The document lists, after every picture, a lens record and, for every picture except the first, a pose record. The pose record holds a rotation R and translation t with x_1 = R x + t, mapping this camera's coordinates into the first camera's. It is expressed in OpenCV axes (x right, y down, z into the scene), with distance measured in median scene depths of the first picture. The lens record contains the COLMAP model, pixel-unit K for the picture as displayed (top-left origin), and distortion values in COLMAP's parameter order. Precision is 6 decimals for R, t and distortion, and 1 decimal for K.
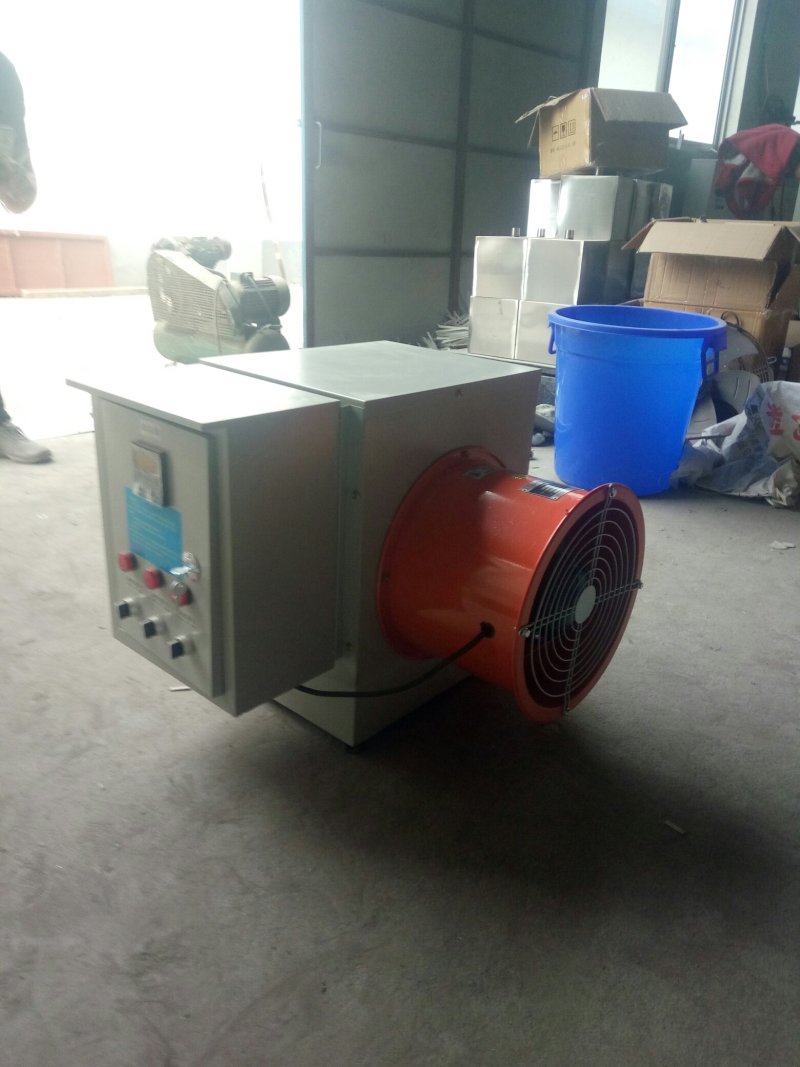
lens RADIAL K [[805.2, 0, 410.9], [0, 805.2, 534.7], [0, 0, 1]] dist [0.023078, -0.004542]
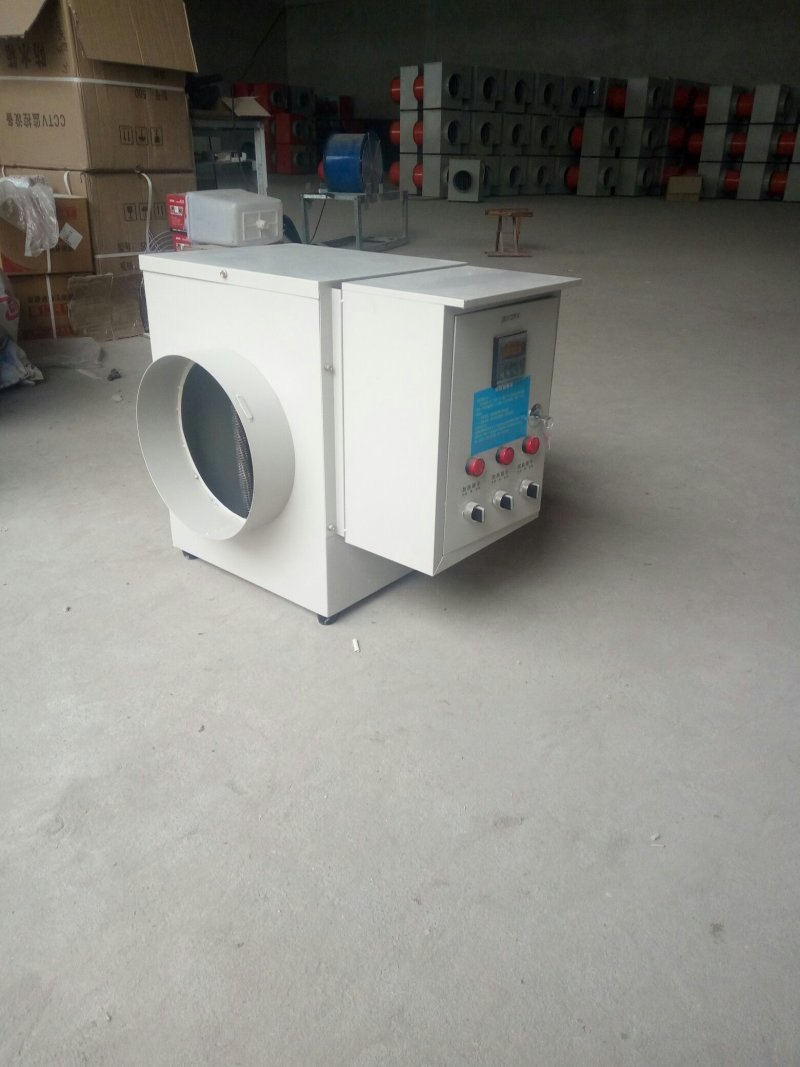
lens RADIAL K [[805.2, 0, 410.9], [0, 805.2, 534.7], [0, 0, 1]] dist [0.023078, -0.004542]
pose [[-0.011502, -0.469948, 0.882619, -1.177168], [0.346639, 0.826069, 0.444355, -0.345288], [-0.937928, 0.311061, 0.153400, 0.857260]]
